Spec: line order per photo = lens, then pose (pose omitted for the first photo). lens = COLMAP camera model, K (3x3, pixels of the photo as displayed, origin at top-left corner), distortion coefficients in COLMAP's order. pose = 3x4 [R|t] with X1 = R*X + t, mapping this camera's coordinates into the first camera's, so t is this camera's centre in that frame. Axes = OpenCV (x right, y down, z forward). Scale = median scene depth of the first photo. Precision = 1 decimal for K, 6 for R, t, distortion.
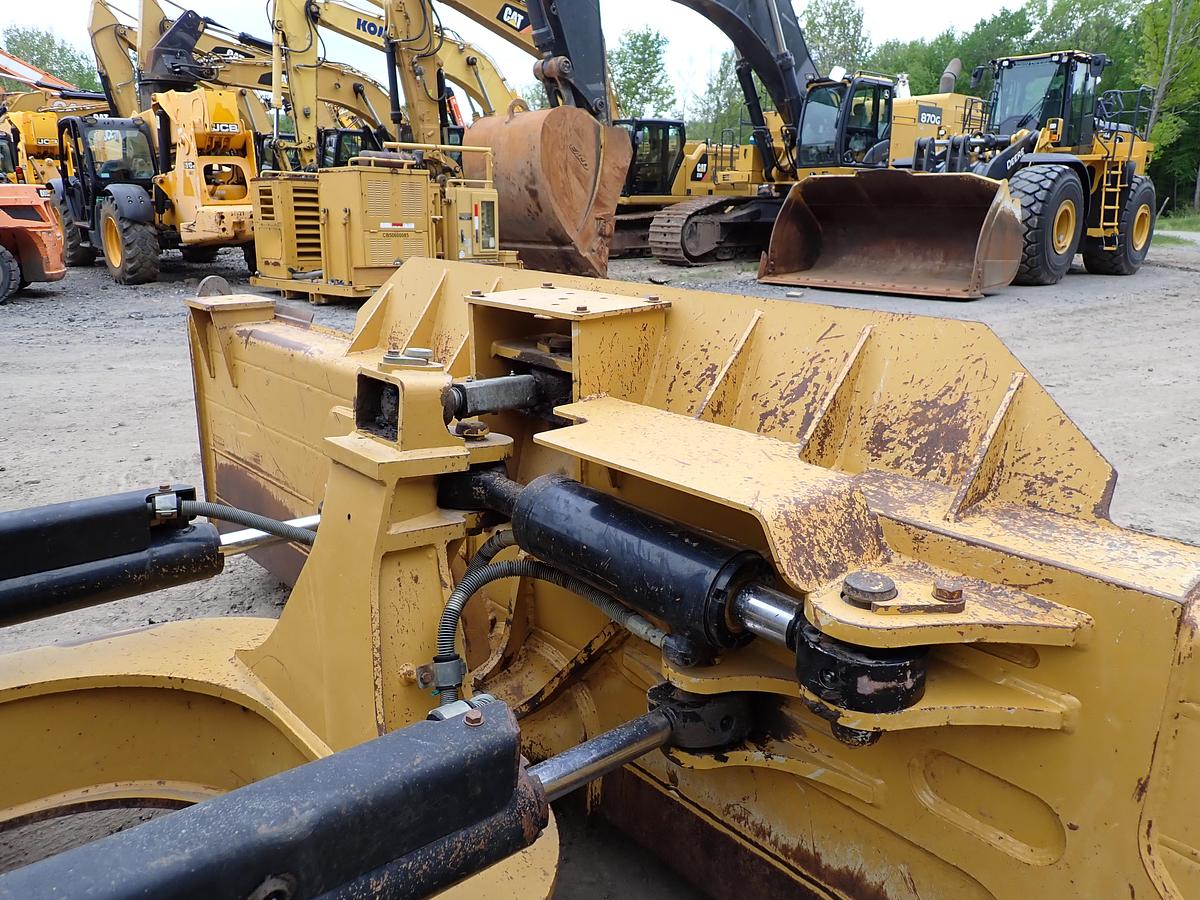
lens RADIAL K [[886.1, 0, 597.5], [0, 886.1, 445.1], [0, 0, 1]] dist [0.005235, 0.004129]
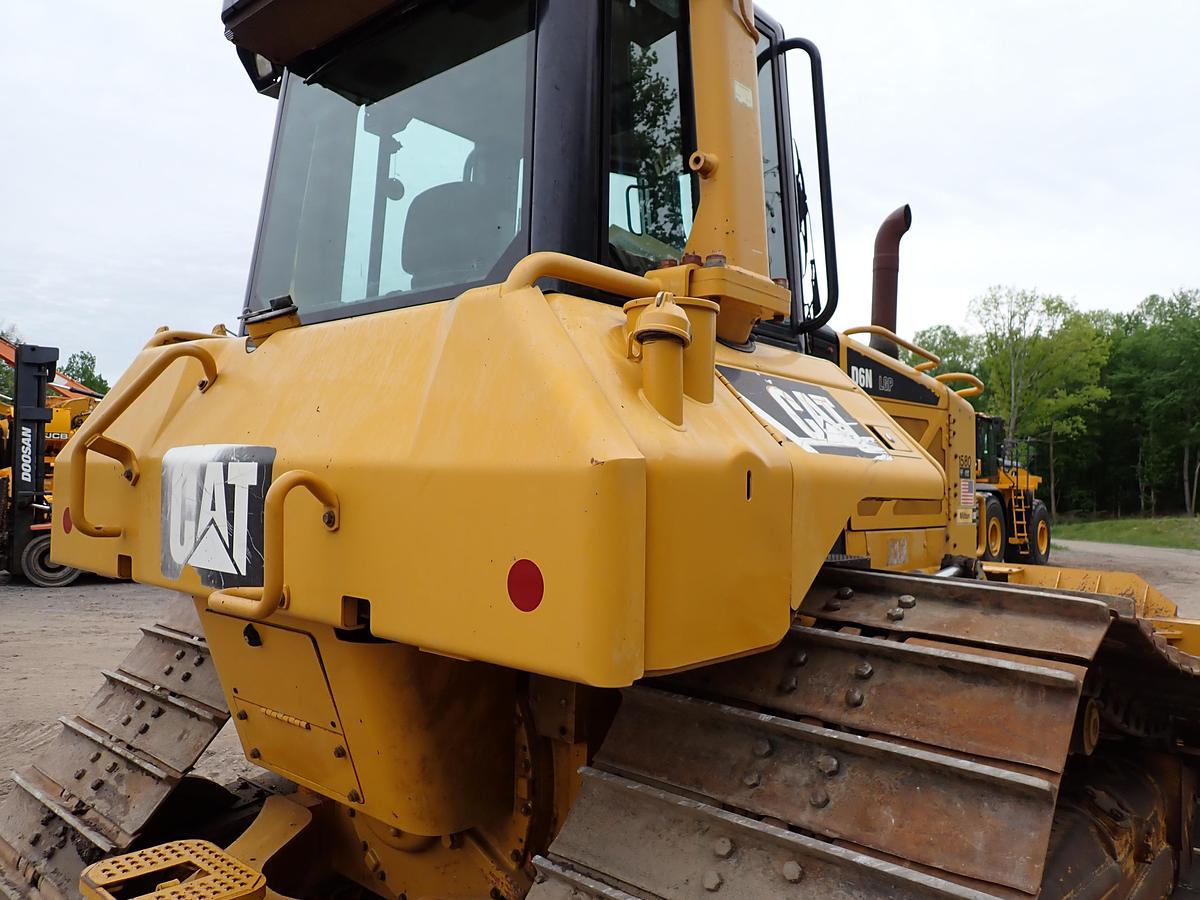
lens RADIAL K [[886.1, 0, 596.7], [0, 886.1, 451.9], [0, 0, 1]] dist [0.005235, 0.004129]
pose [[0.993717, 0.034131, 0.106593, -0.235268], [0.000844, 0.950057, -0.312076, 0.056163], [-0.111921, 0.310205, 0.944059, -0.261000]]
